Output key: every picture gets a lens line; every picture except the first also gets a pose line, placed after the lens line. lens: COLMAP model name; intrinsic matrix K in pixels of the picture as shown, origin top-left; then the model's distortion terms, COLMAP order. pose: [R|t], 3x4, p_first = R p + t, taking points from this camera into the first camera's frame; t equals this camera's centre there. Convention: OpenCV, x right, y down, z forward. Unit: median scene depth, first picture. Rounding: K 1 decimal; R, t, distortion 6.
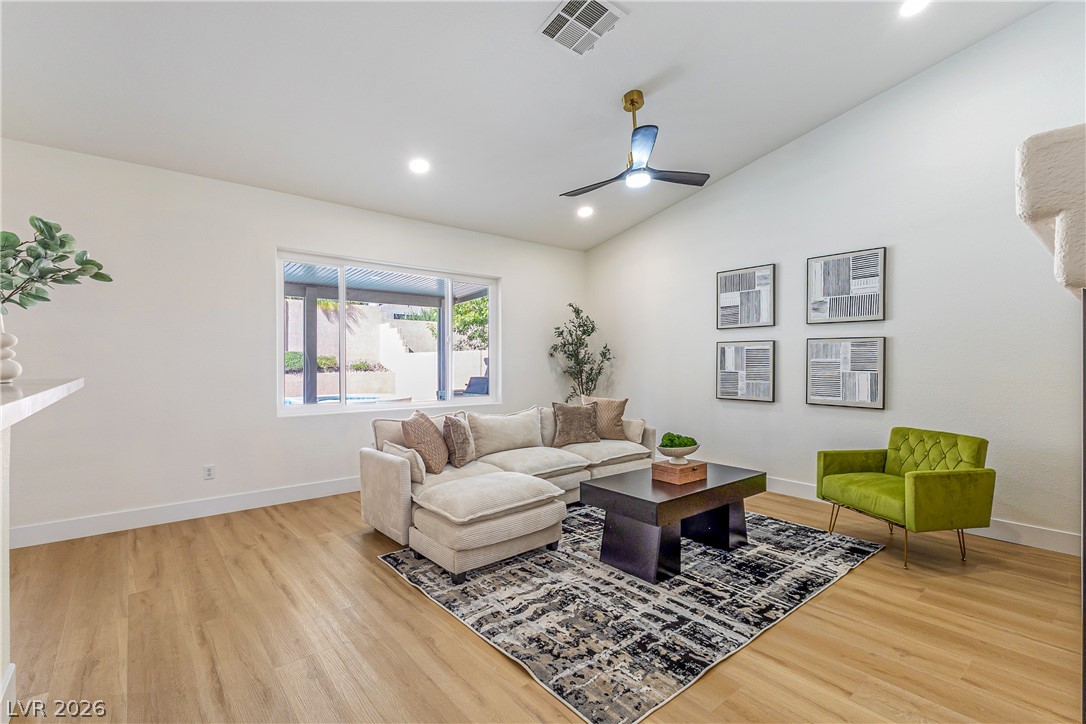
lens RADIAL K [[498.3, 0, 542.5], [0, 498.3, 364.7], [0, 0, 1]] dist [0.019317, -0.002111]
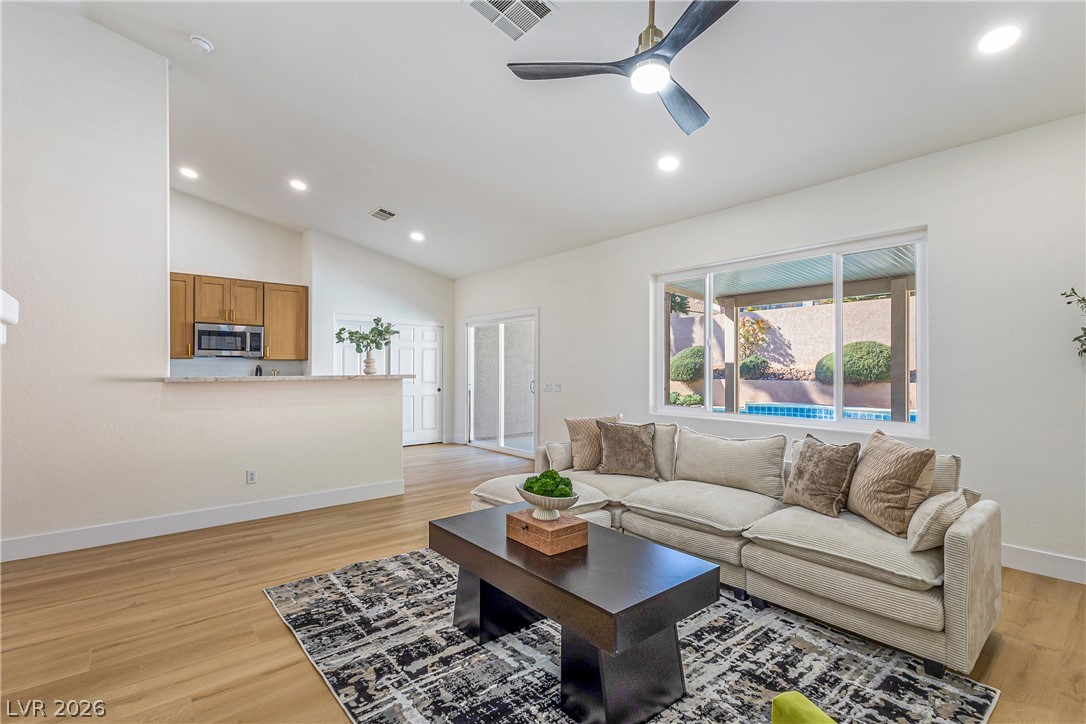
lens RADIAL K [[498.3, 0, 530.9], [0, 498.3, 362.6], [0, 0, 1]] dist [0.019317, -0.002111]
pose [[-0.001873, -0.012135, -0.999925, 0.713239], [-0.008327, 0.999892, -0.012119, -0.004041], [0.999964, 0.008304, -0.001974, 0.734228]]
